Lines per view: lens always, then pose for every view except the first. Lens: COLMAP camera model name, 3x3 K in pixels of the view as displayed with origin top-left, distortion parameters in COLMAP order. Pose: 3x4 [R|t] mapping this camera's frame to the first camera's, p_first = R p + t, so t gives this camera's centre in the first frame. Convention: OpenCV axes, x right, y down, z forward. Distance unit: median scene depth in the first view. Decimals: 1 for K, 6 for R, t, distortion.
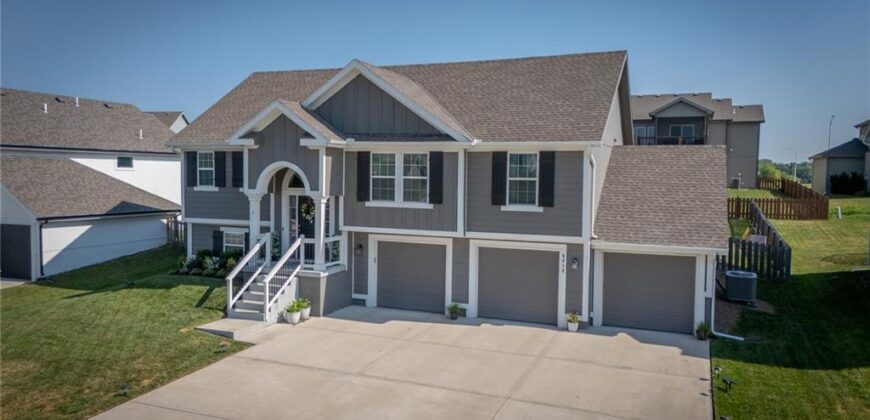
lens RADIAL K [[640.4, 0, 446.9], [0, 640.4, 209.4], [0, 0, 1]] dist [0.030730, -0.006263]
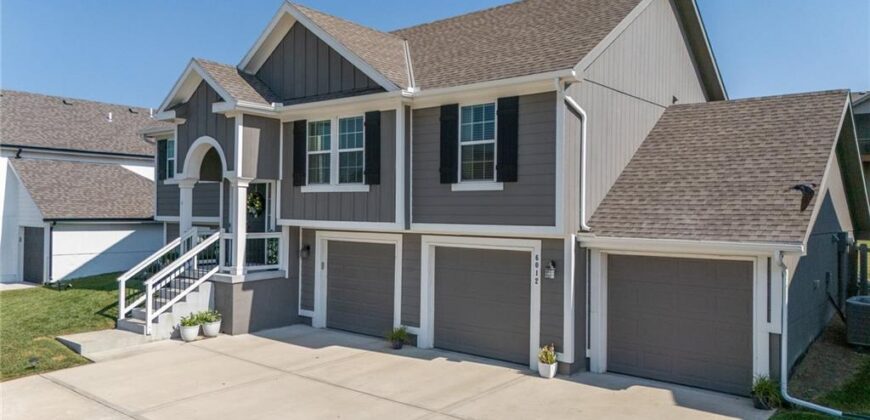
lens RADIAL K [[640.4, 0, 446.9], [0, 640.4, 209.4], [0, 0, 1]] dist [0.030730, -0.006263]
pose [[0.954105, -0.004689, -0.299436, 0.273478], [-0.013750, 0.998137, -0.059442, 0.059990], [0.299157, 0.060831, 0.952263, 0.336024]]
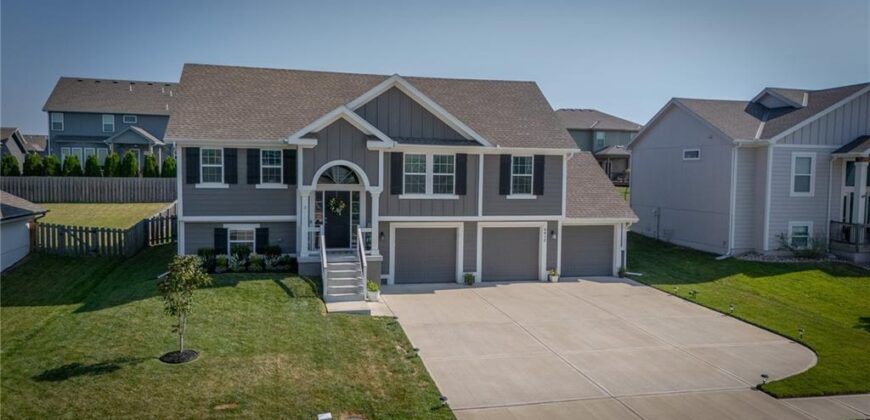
lens RADIAL K [[640.4, 0, 446.9], [0, 640.4, 209.4], [0, 0, 1]] dist [0.030730, -0.006263]
pose [[0.805557, -0.036904, 0.591368, -0.774855], [0.028761, 0.999317, 0.023183, -0.010155], [-0.591820, -0.001667, 0.806068, -0.002216]]
